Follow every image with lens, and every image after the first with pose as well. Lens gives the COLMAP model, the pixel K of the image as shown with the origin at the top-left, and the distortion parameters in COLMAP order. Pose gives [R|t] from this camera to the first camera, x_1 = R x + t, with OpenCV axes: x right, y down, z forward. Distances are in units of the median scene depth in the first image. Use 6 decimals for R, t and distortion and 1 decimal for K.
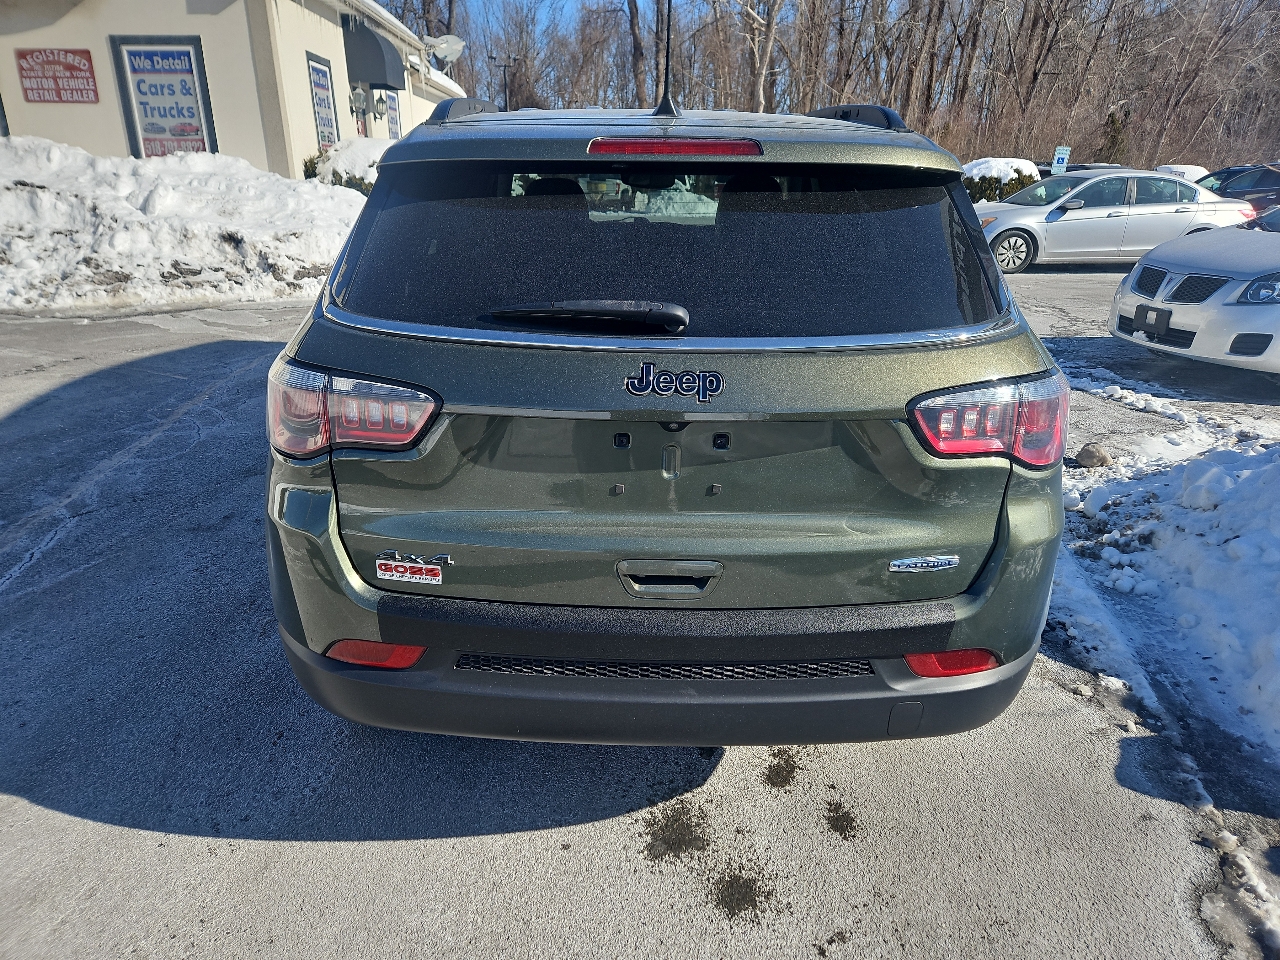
lens RADIAL K [[855.7, 0, 633.8], [0, 855.7, 484.2], [0, 0, 1]] dist [0.081378, -0.065837]
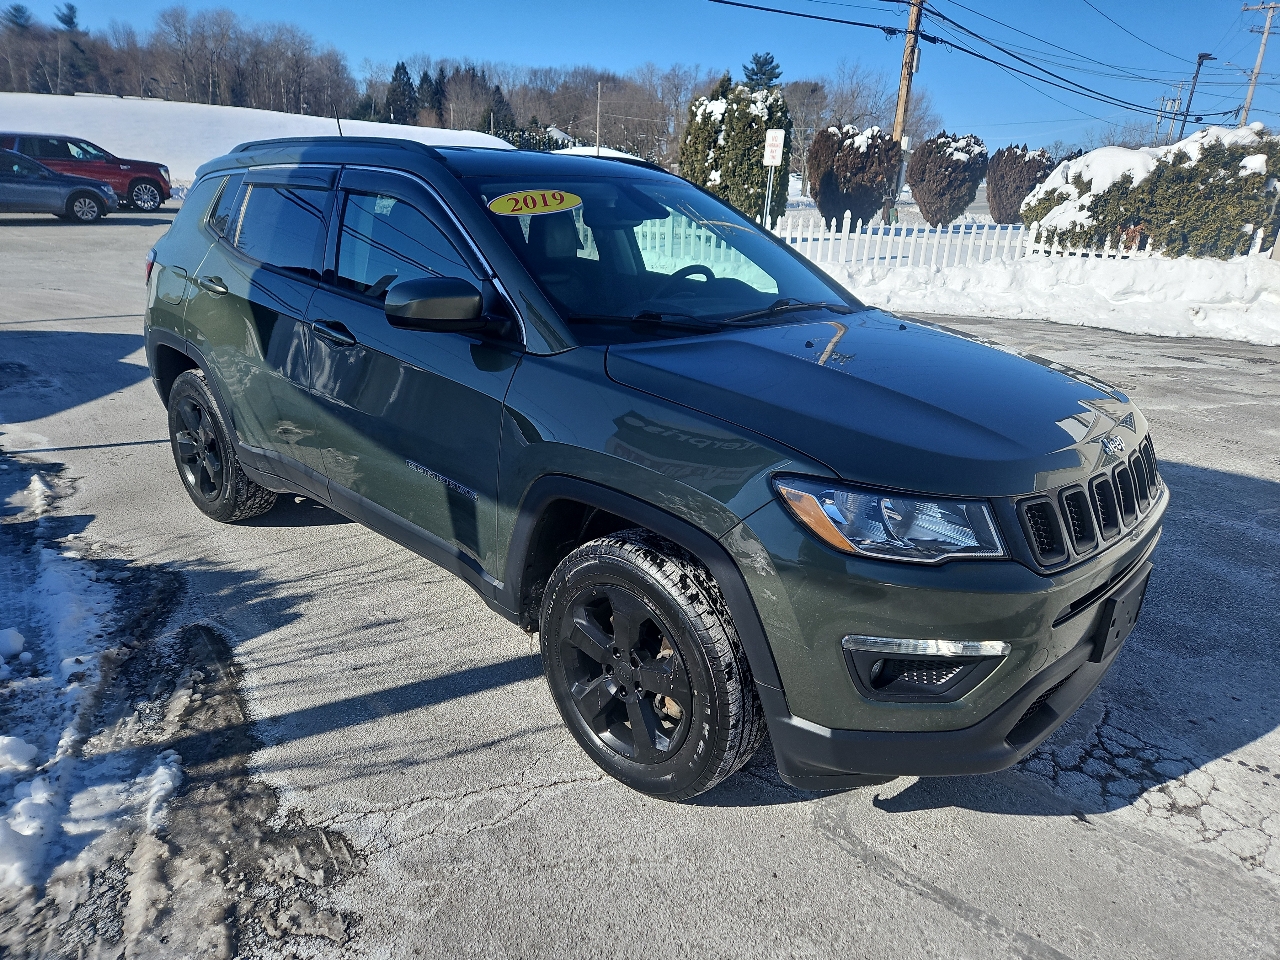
lens RADIAL K [[855.7, 0, 656.4], [0, 855.7, 481.2], [0, 0, 1]] dist [0.081378, -0.065837]
pose [[-0.667665, 0.199034, -0.717363, 0.835337], [-0.315296, 0.797311, 0.514669, -0.770903], [0.674398, 0.569808, -0.469582, 2.030041]]
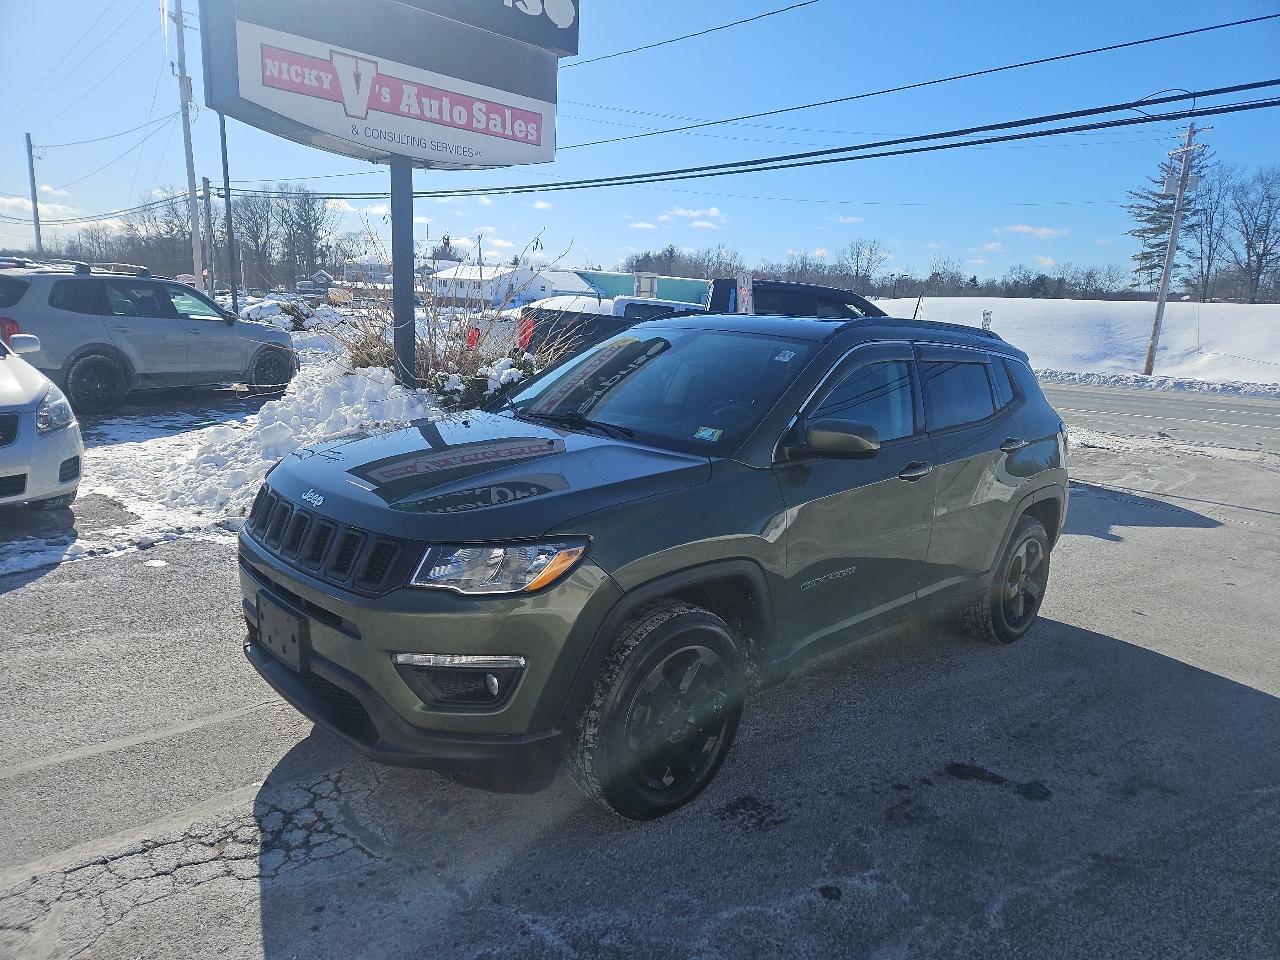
lens RADIAL K [[855.7, 0, 639.7], [0, 855.7, 486.1], [0, 0, 1]] dist [0.081378, -0.065837]
pose [[-0.691912, -0.190442, 0.696412, -0.883480], [0.193933, 0.880109, 0.433356, -0.884588], [-0.695448, 0.434902, -0.572025, 2.212912]]
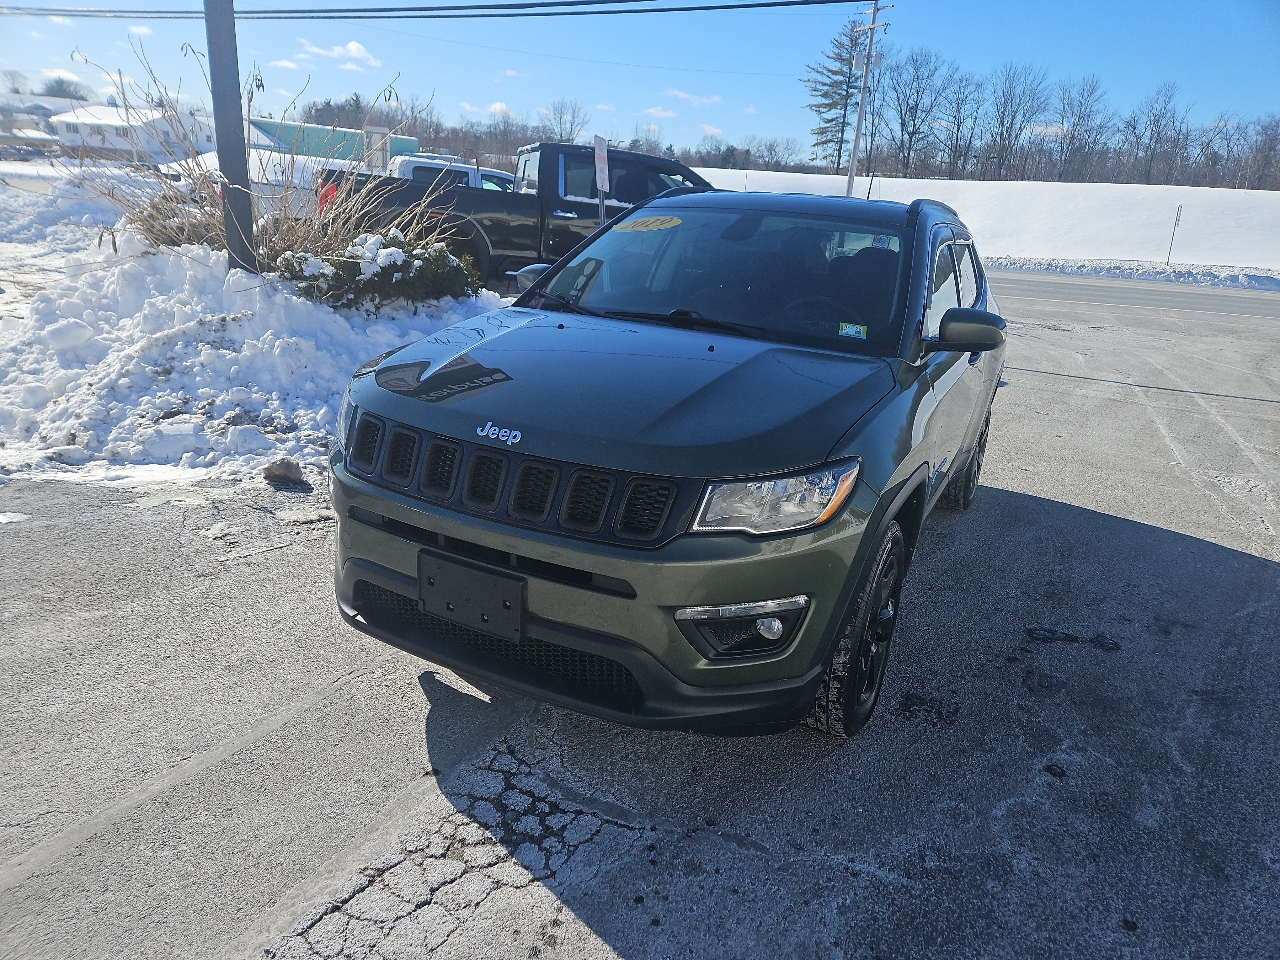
lens RADIAL K [[855.7, 0, 640.7], [0, 855.7, 492.8], [0, 0, 1]] dist [0.081378, -0.065837]
pose [[-0.887557, -0.216120, 0.406859, -0.411878], [0.084839, 0.791359, 0.605437, -0.941953], [-0.452818, 0.571877, -0.684041, 2.420632]]
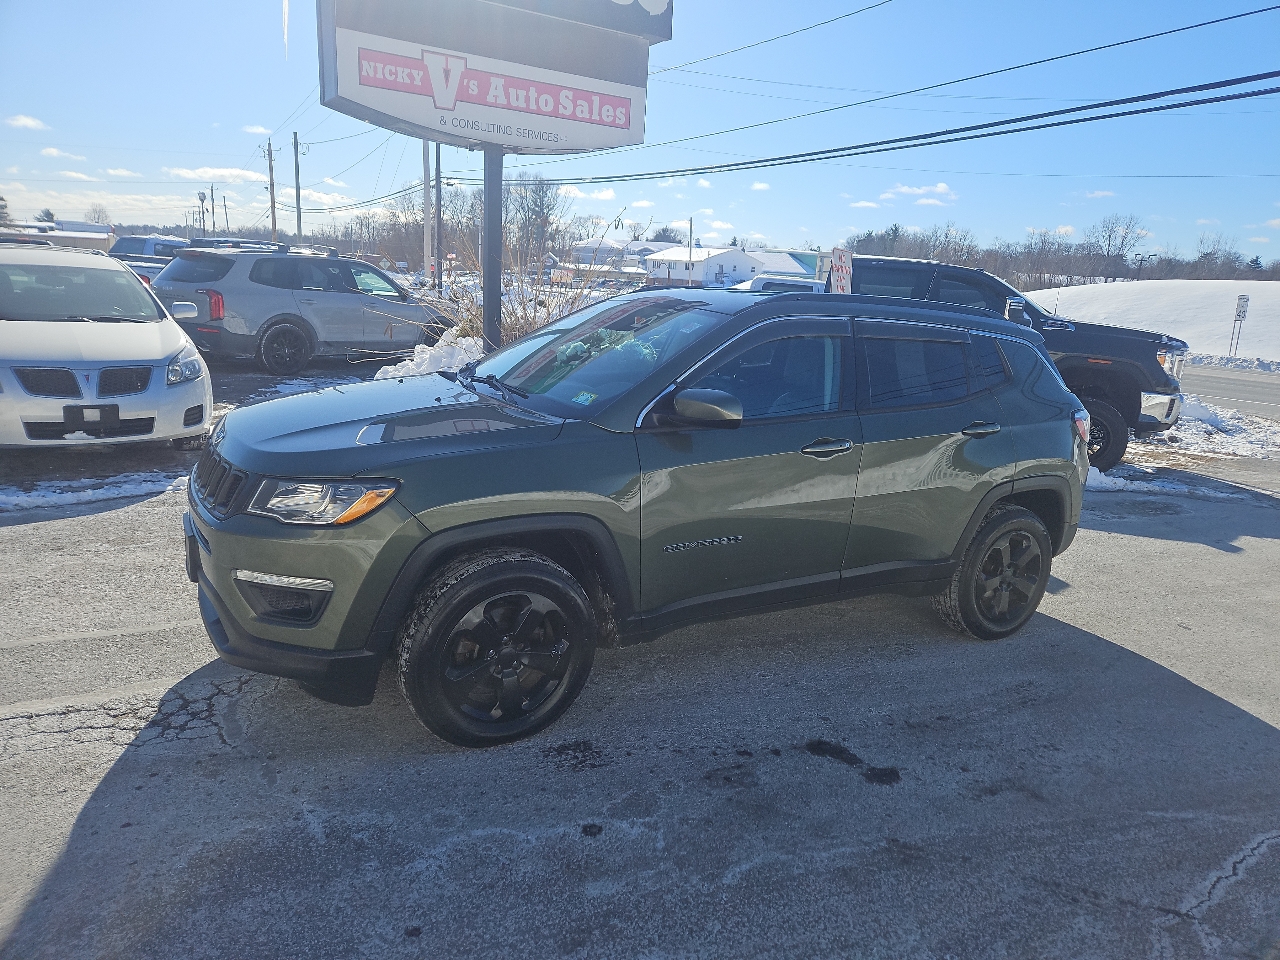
lens RADIAL K [[855.7, 0, 649.5], [0, 855.7, 464.4], [0, 0, 1]] dist [0.081378, -0.065837]
pose [[-0.503038, -0.222813, 0.835049, -1.196460], [0.236263, 0.893941, 0.380854, -0.793899], [-0.831343, 0.388876, -0.397044, 1.923186]]
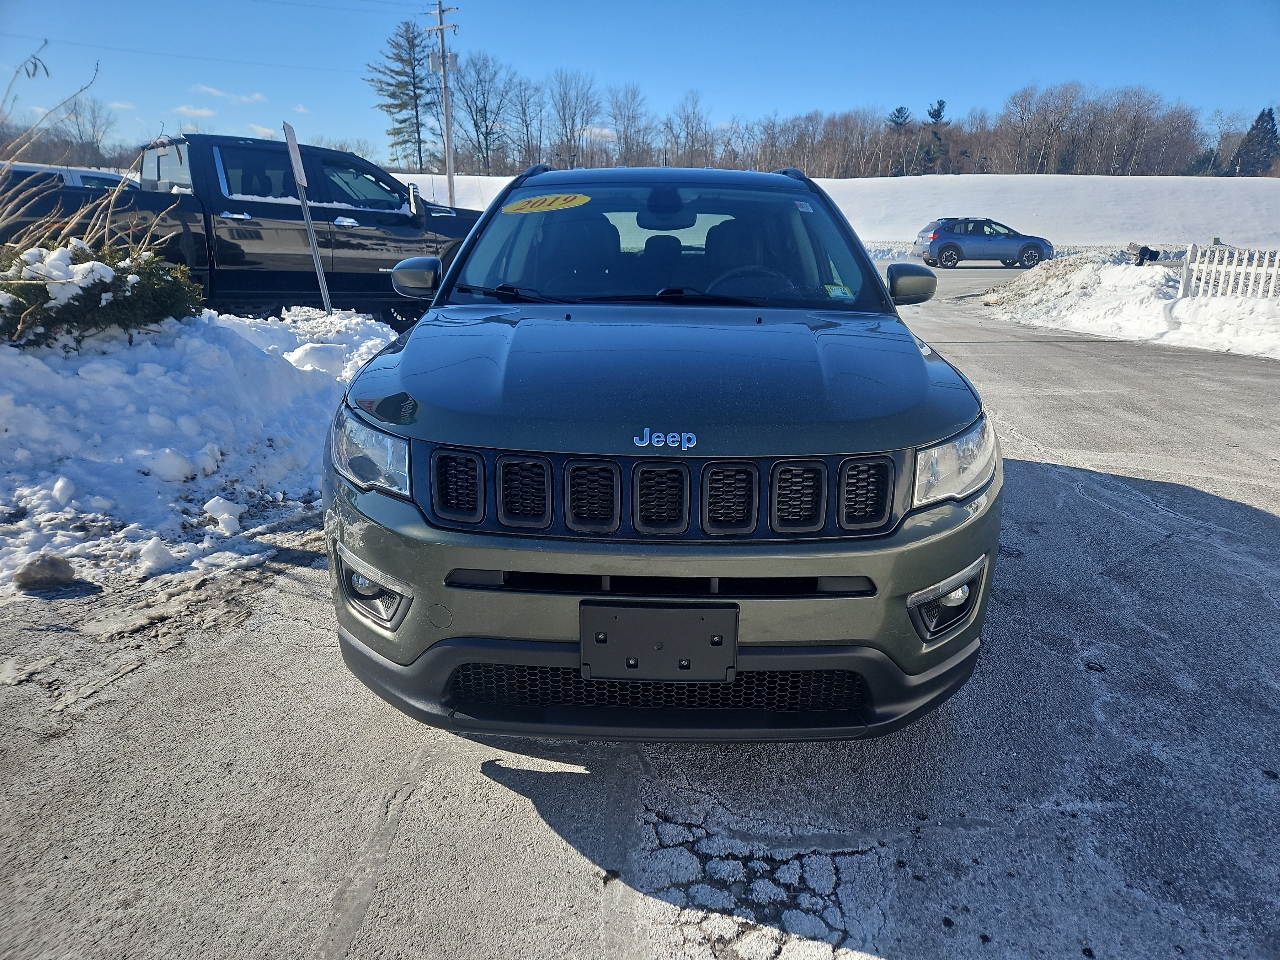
lens RADIAL K [[855.7, 0, 653.8], [0, 855.7, 477.8], [0, 0, 1]] dist [0.081378, -0.065837]
pose [[-0.999519, -0.030987, -0.001040, 0.030746], [-0.025286, 0.795292, 0.605699, -0.889739], [-0.017942, 0.605434, -0.795693, 2.441507]]
